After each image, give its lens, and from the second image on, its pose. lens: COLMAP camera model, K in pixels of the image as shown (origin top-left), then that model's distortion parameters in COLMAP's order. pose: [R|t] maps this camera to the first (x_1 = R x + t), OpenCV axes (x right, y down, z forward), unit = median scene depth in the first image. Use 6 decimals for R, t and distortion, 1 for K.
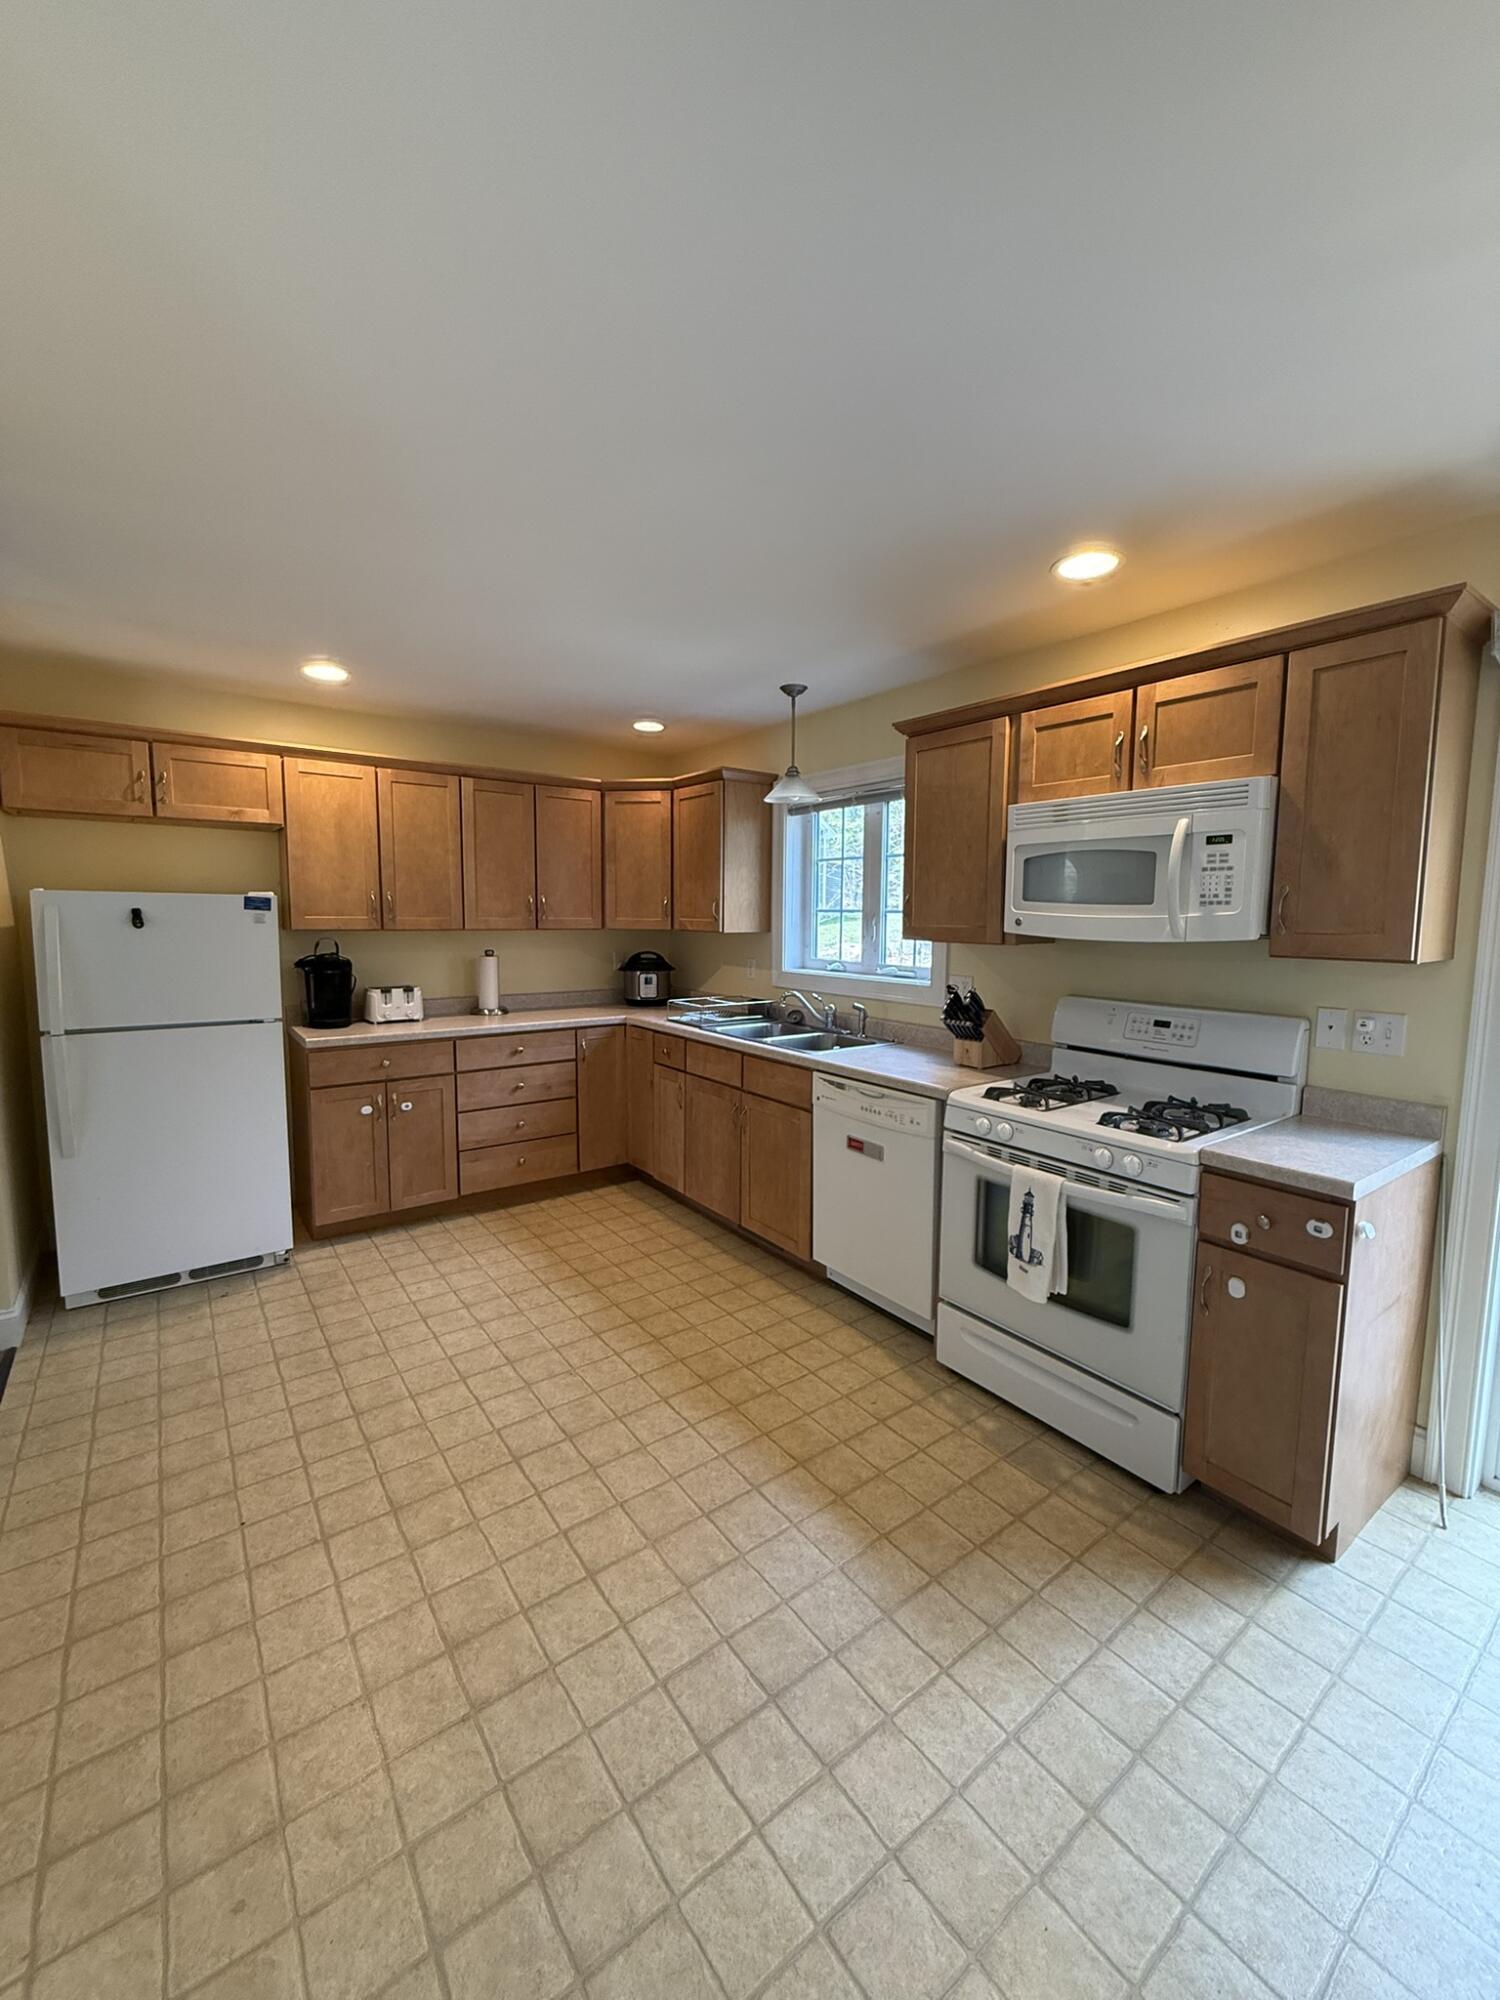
lens RADIAL K [[803.1, 0, 744.9], [0, 803.1, 995.3], [0, 0, 1]] dist [-0.000802, 0.001410]
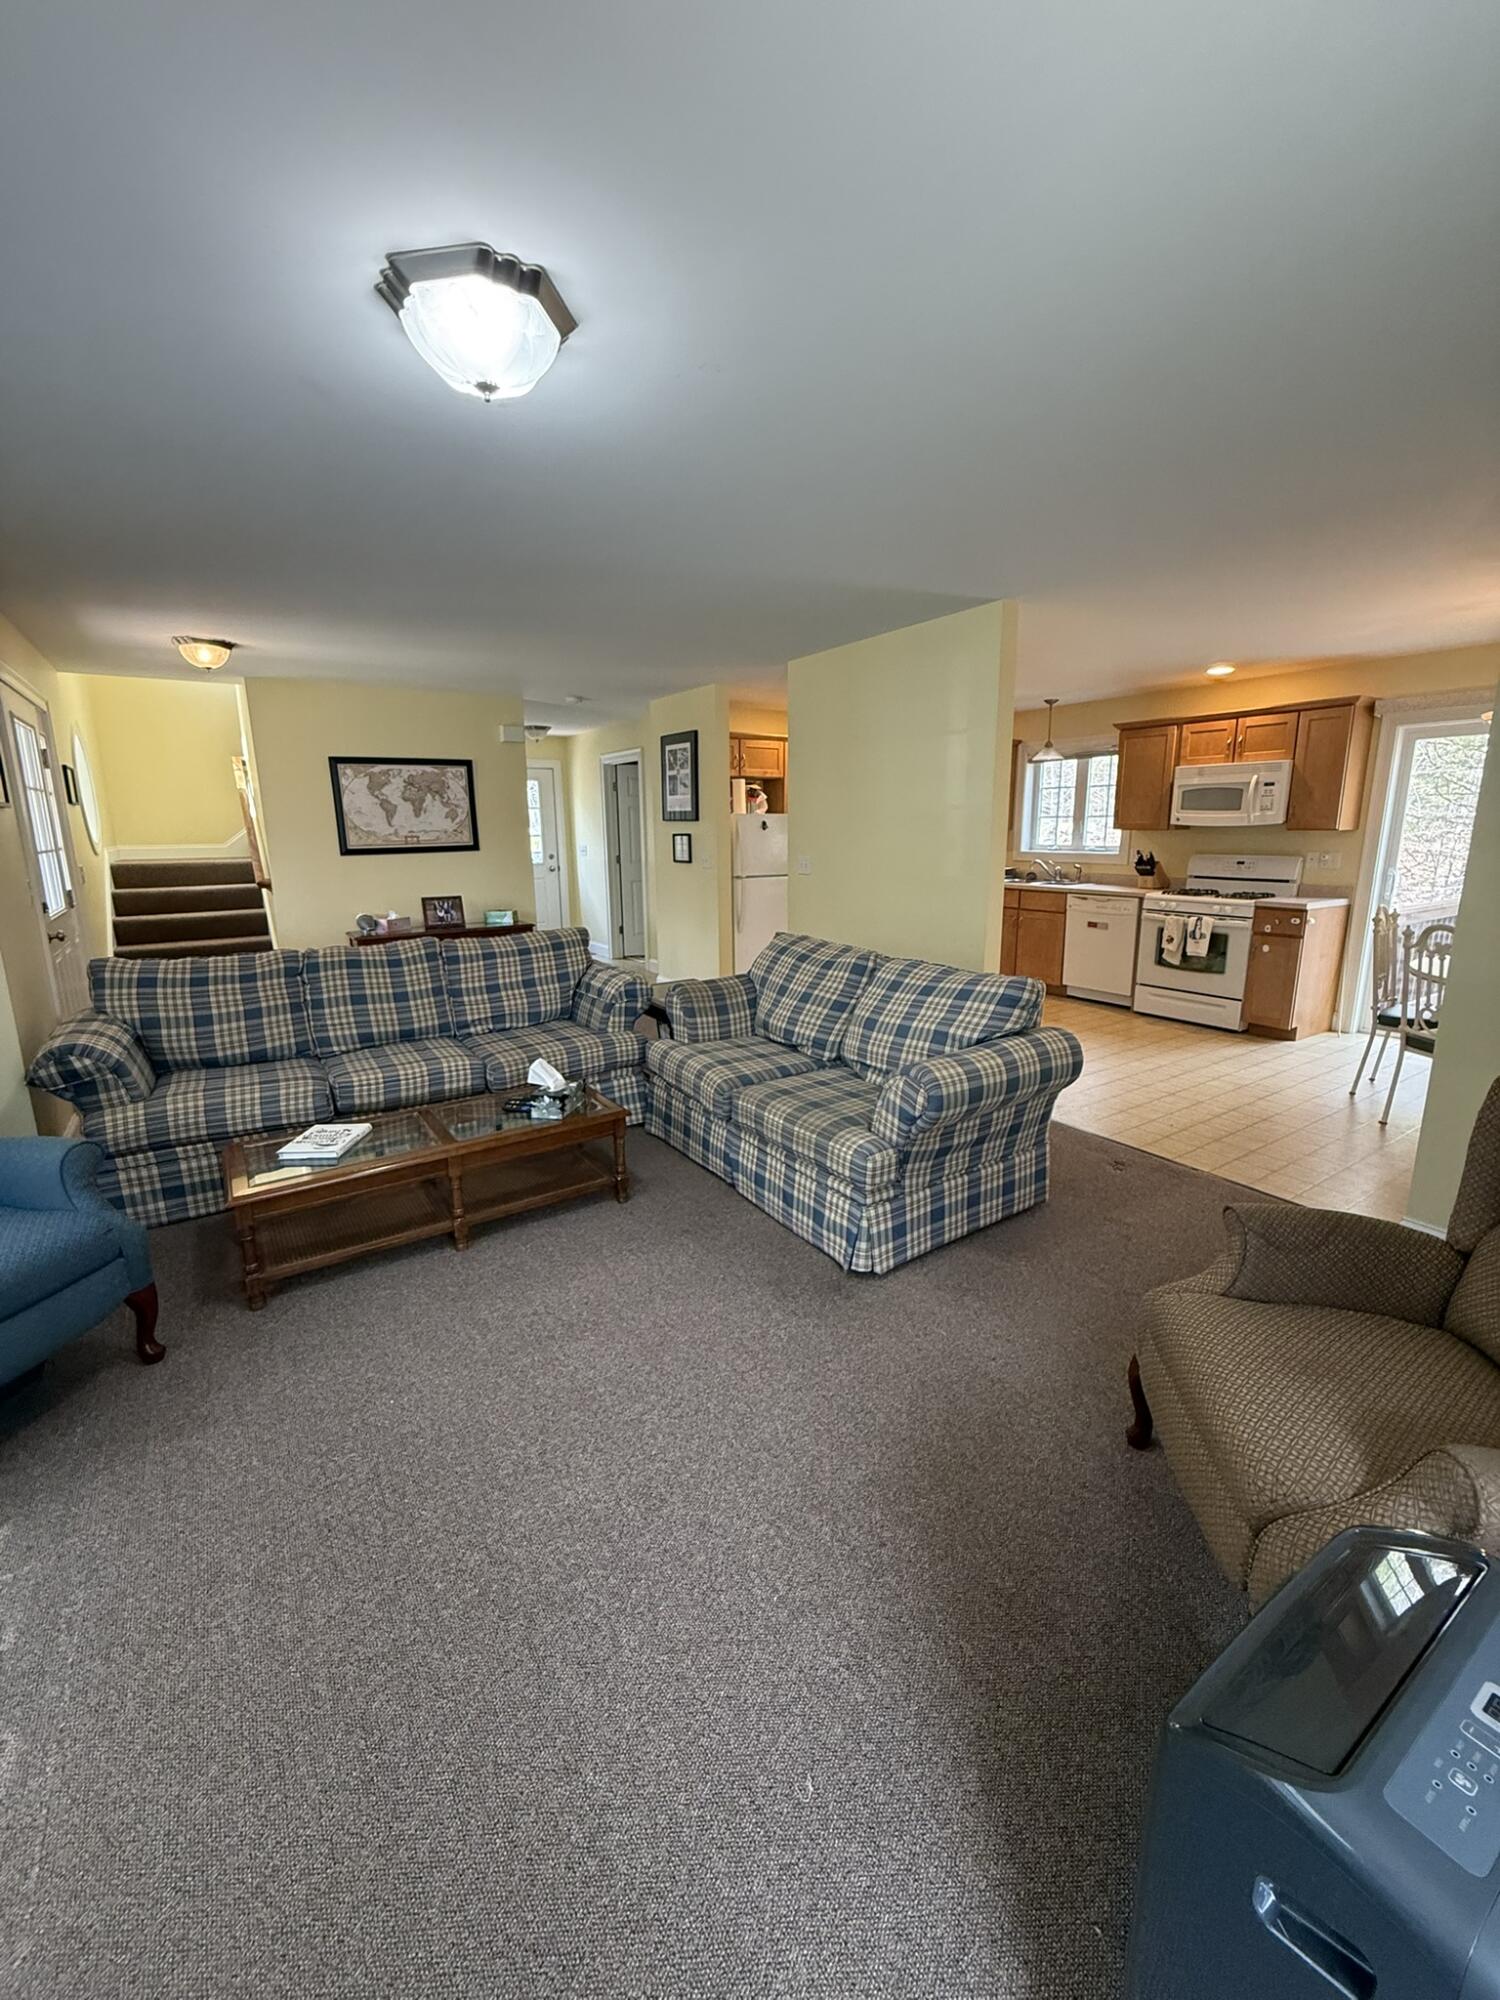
lens RADIAL K [[803.1, 0, 744.8], [0, 803.1, 995.0], [0, 0, 1]] dist [-0.000802, 0.001410]
pose [[0.998565, -0.006965, -0.053108, -0.626847], [0.012451, 0.994533, 0.103683, 0.124670], [0.052095, -0.104195, 0.993192, -1.124644]]
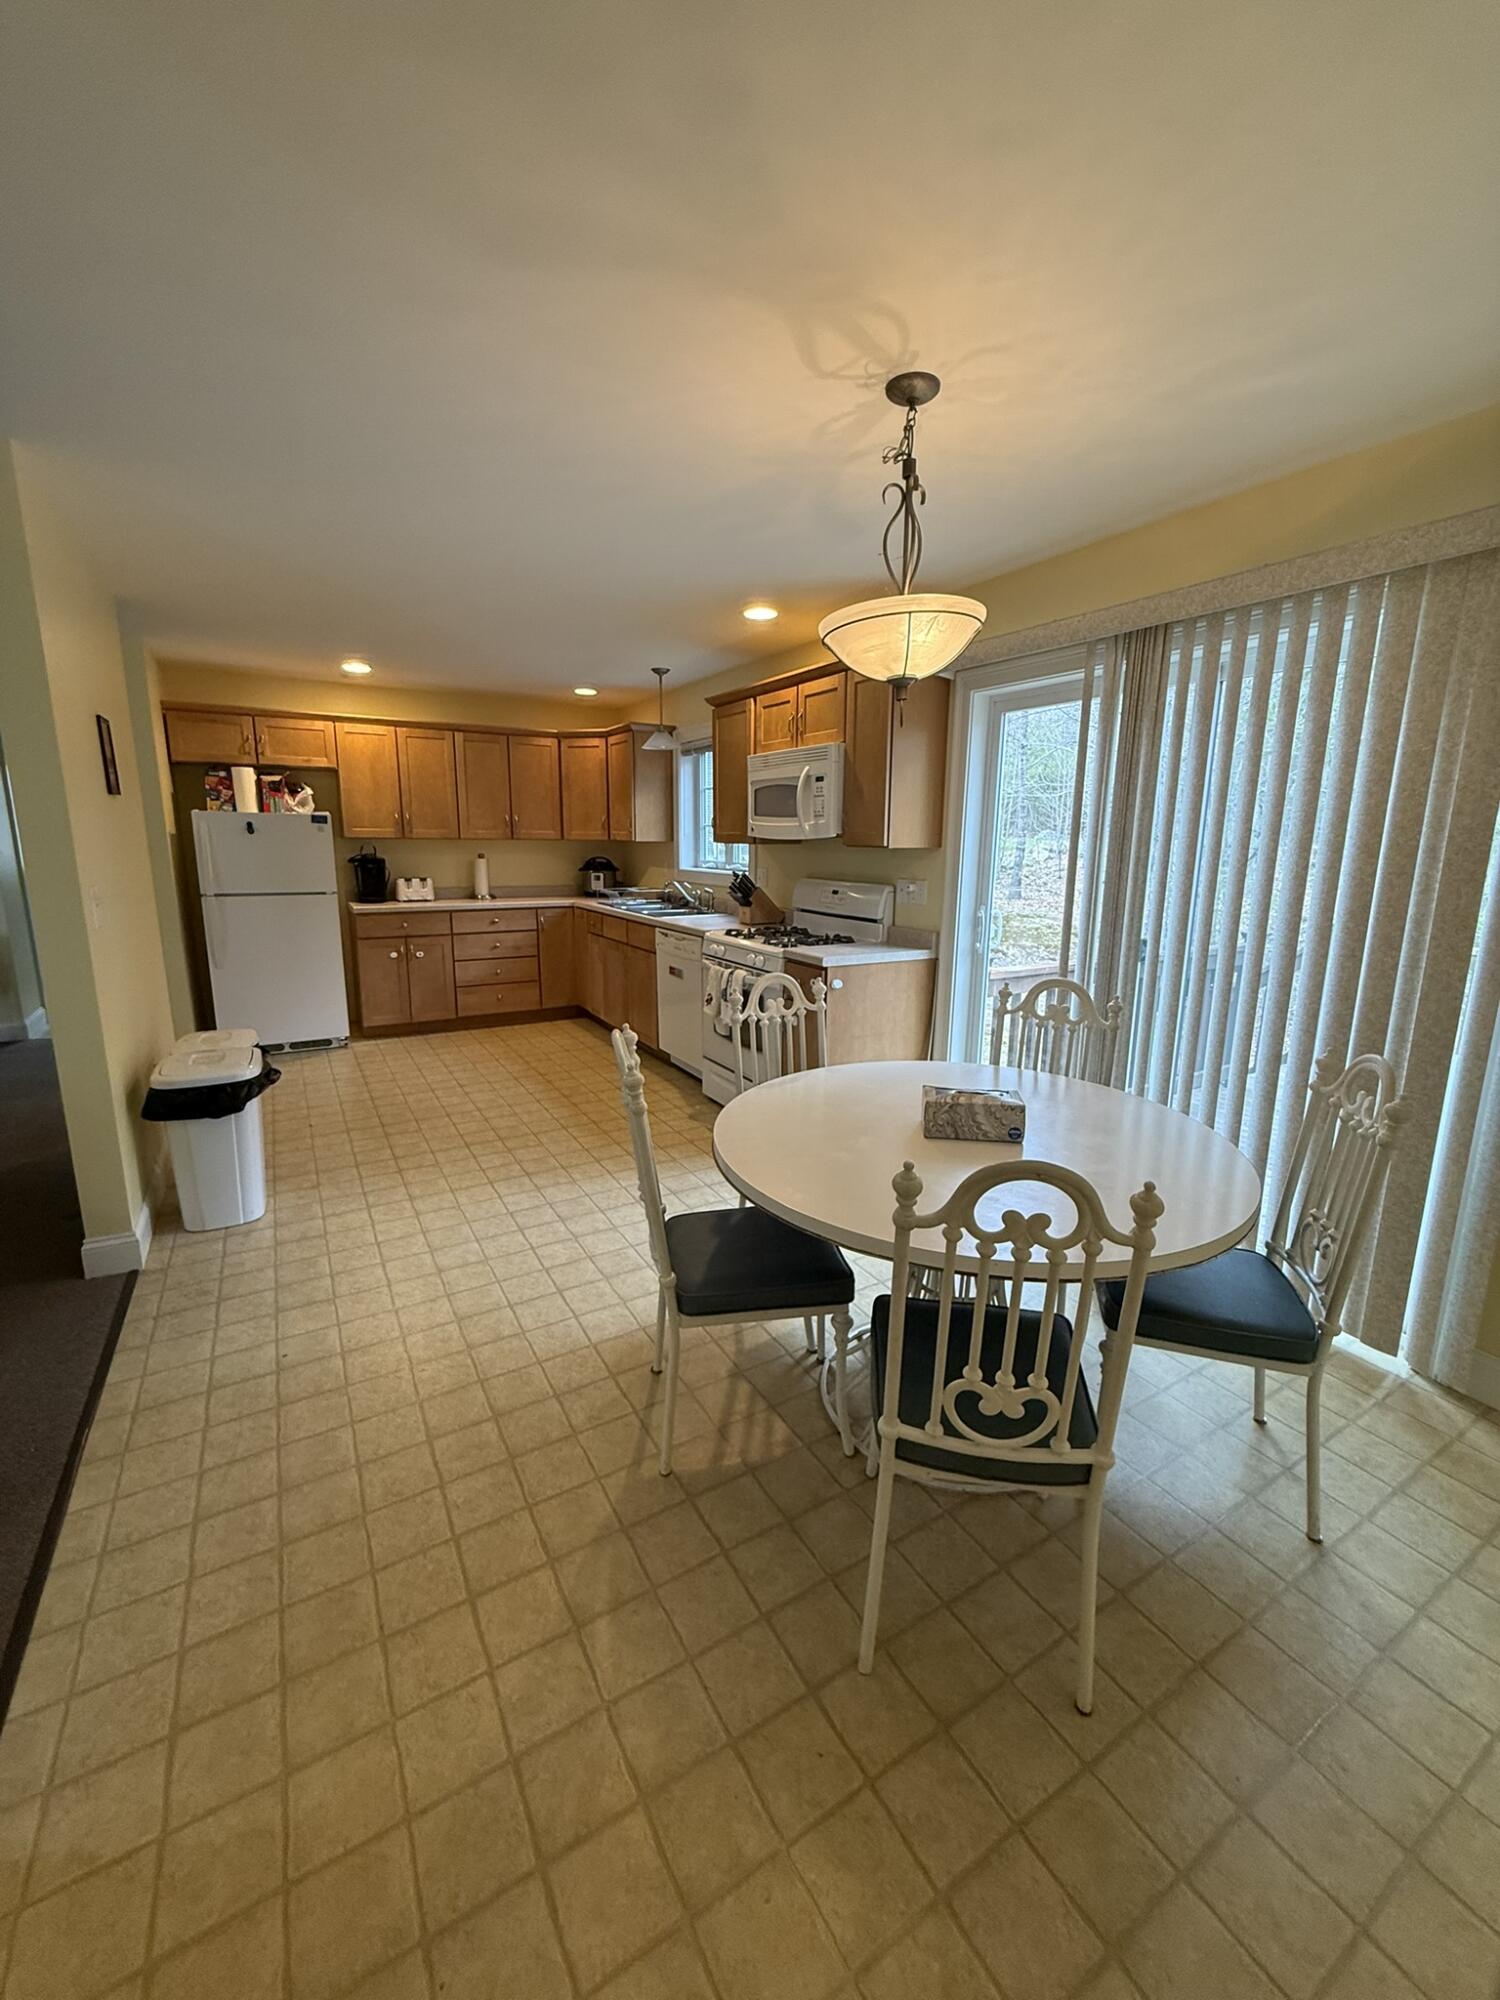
lens RADIAL K [[803.1, 0, 744.8], [0, 803.1, 995.7], [0, 0, 1]] dist [-0.000802, 0.001410]
pose [[0.994384, 0.021171, -0.103693, 0.406479], [-0.011585, 0.995674, 0.092196, 0.077665], [0.105196, -0.090477, 0.990327, -0.524649]]
